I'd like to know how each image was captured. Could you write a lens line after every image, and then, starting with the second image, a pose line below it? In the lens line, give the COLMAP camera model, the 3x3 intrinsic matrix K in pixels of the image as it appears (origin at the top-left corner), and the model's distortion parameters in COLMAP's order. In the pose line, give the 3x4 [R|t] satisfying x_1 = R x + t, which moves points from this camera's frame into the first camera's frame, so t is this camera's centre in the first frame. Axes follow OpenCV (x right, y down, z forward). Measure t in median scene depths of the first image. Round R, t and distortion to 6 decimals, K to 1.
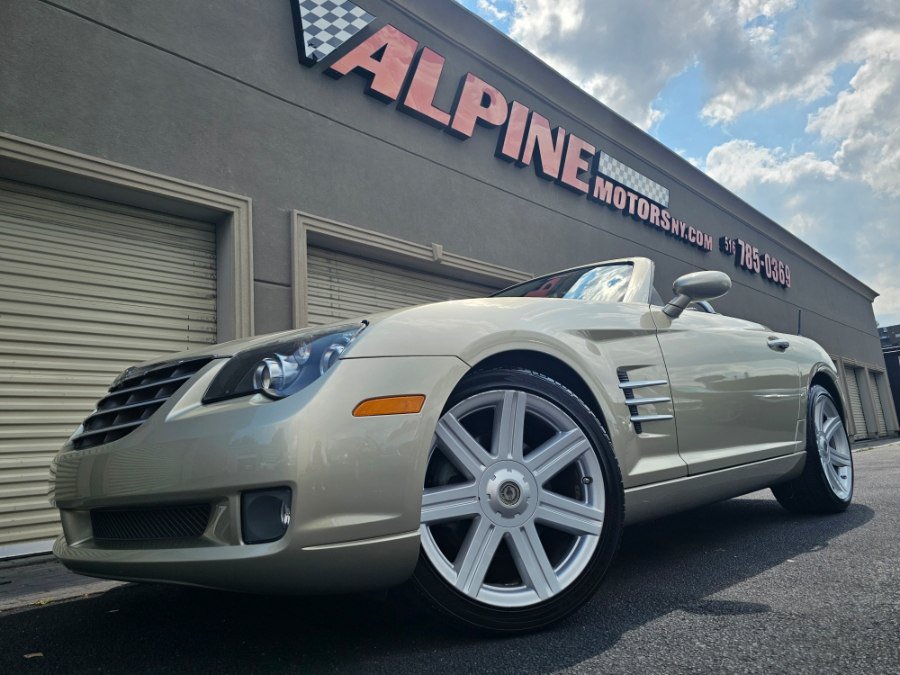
lens RADIAL K [[607.9, 0, 453.8], [0, 607.9, 344.0], [0, 0, 1]] dist [0.037412, -0.026981]
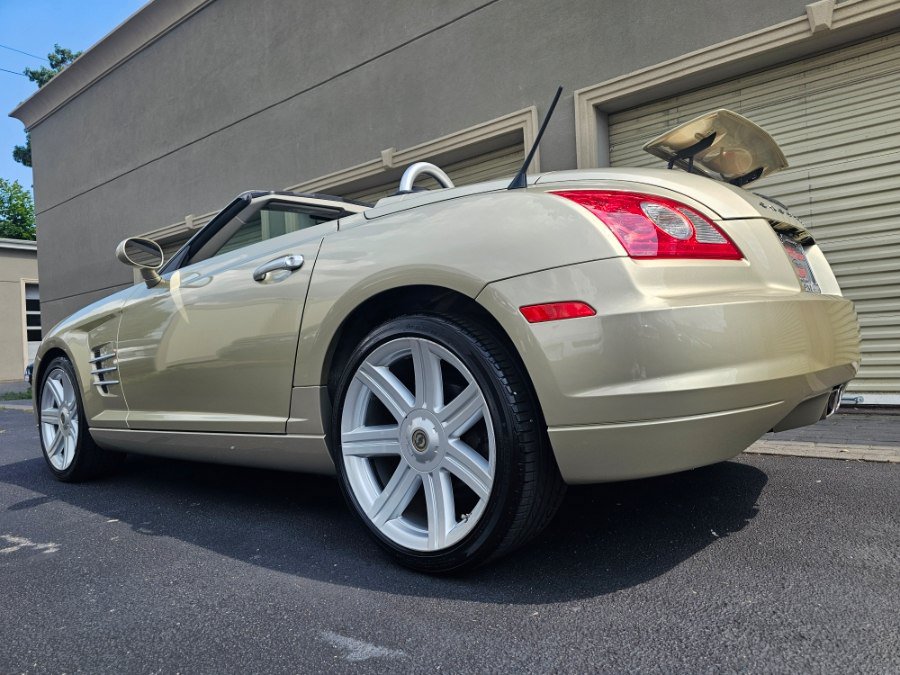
lens RADIAL K [[607.9, 0, 458.8], [0, 607.9, 343.4], [0, 0, 1]] dist [0.037412, -0.026981]
pose [[0.148712, 0.037102, -0.988184, 0.618187], [0.229060, 0.970825, 0.070921, 0.046038], [0.961986, -0.236900, 0.135874, 0.572745]]
